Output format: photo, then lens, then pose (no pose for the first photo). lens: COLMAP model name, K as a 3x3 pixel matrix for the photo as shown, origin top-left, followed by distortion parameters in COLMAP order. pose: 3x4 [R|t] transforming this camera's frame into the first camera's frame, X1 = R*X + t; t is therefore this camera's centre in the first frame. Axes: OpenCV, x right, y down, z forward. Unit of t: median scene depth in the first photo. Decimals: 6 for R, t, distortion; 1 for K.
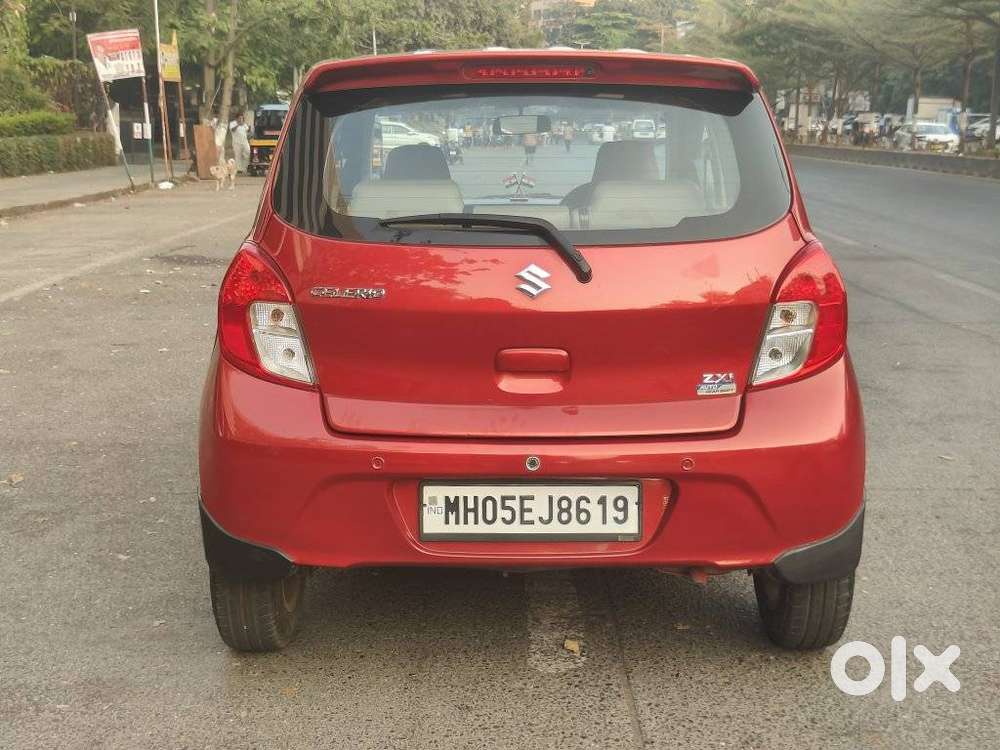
lens RADIAL K [[1385.7, 0, 509.3], [0, 1385.7, 378.7], [0, 0, 1]] dist [0.027902, -0.082624]
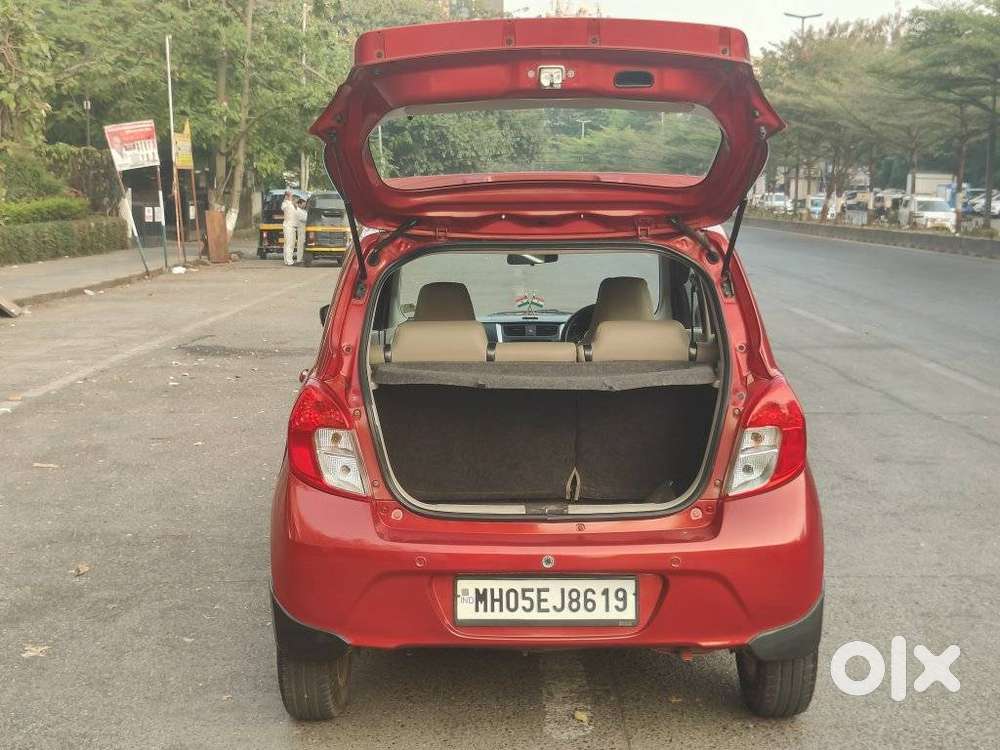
lens RADIAL K [[1381.2, 0, 500.0], [0, 1381.2, 375.0], [0, 0, 1]] dist [0.119158, -0.459594]
pose [[0.999950, -0.004500, -0.008970, -0.008589], [0.003986, 0.998392, -0.056554, -0.021566], [0.009210, 0.056516, 0.998359, -0.142246]]
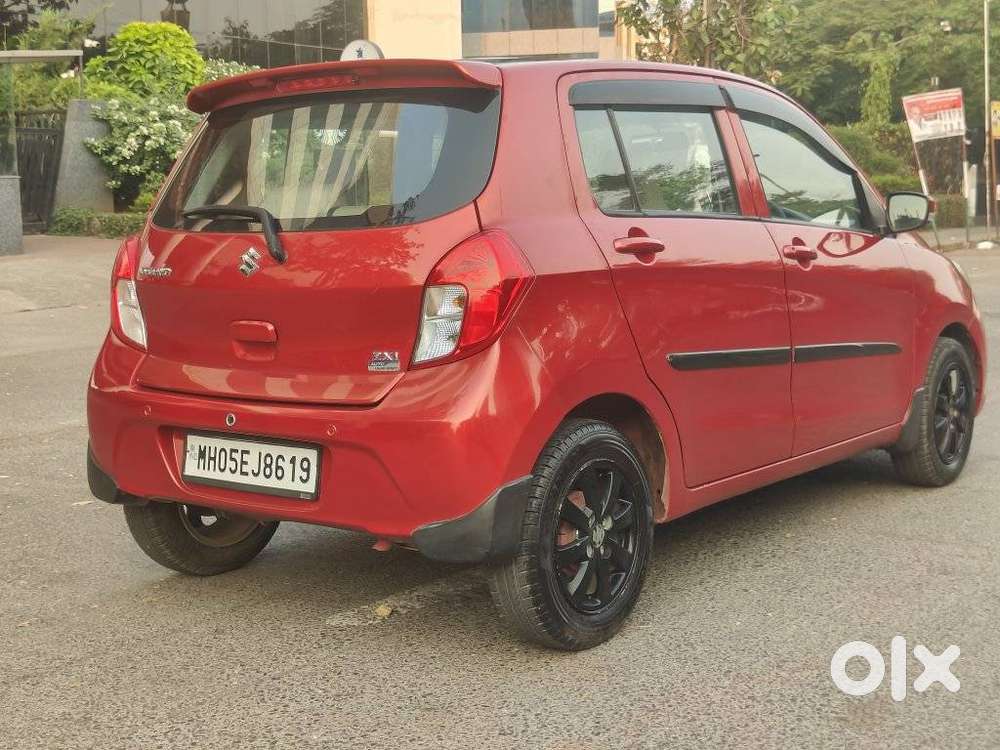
lens RADIAL K [[1386.7, 0, 492.9], [0, 1386.7, 374.6], [0, 0, 1]] dist [0.108712, -0.406014]
pose [[0.797083, 0.051012, -0.601711, 0.561635], [-0.081664, 0.996378, -0.023708, 0.021528], [0.598322, 0.068036, 0.798362, 0.132407]]
